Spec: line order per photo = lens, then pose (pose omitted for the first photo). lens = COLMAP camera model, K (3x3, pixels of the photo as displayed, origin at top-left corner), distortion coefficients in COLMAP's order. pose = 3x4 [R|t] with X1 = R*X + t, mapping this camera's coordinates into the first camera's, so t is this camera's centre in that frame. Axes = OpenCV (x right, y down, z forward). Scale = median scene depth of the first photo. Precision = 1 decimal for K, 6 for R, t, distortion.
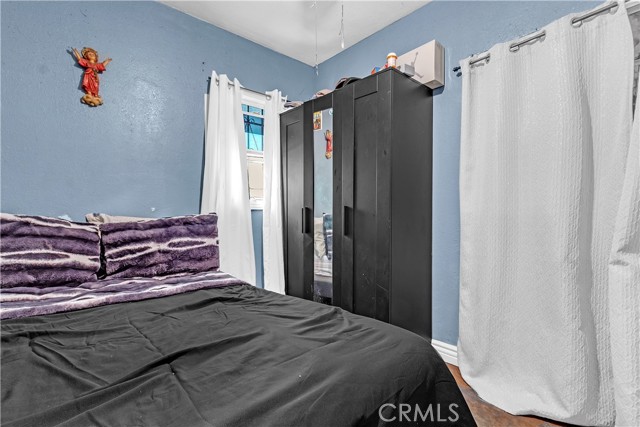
lens RADIAL K [[311.6, 0, 319.8], [0, 311.6, 220.2], [0, 0, 1]] dist [0.020701, -0.000014]
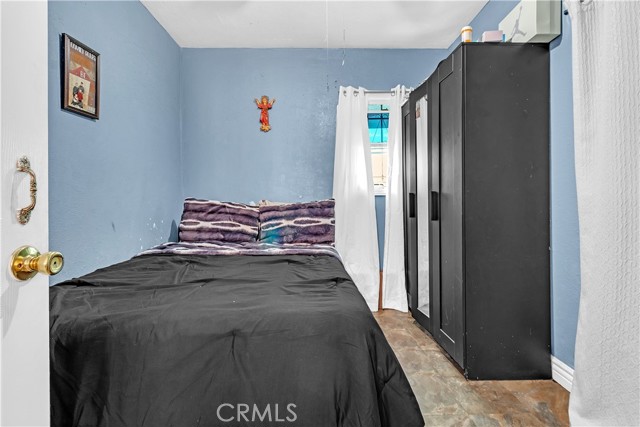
lens RADIAL K [[311.5, 0, 328.6], [0, 311.5, 200.8], [0, 0, 1]] dist [0.020738, 0.000440]
pose [[0.760237, -0.003593, -0.649636, 0.535318], [-0.002816, 0.999957, -0.008825, -0.005612], [0.649640, 0.008539, 0.760194, 0.027545]]
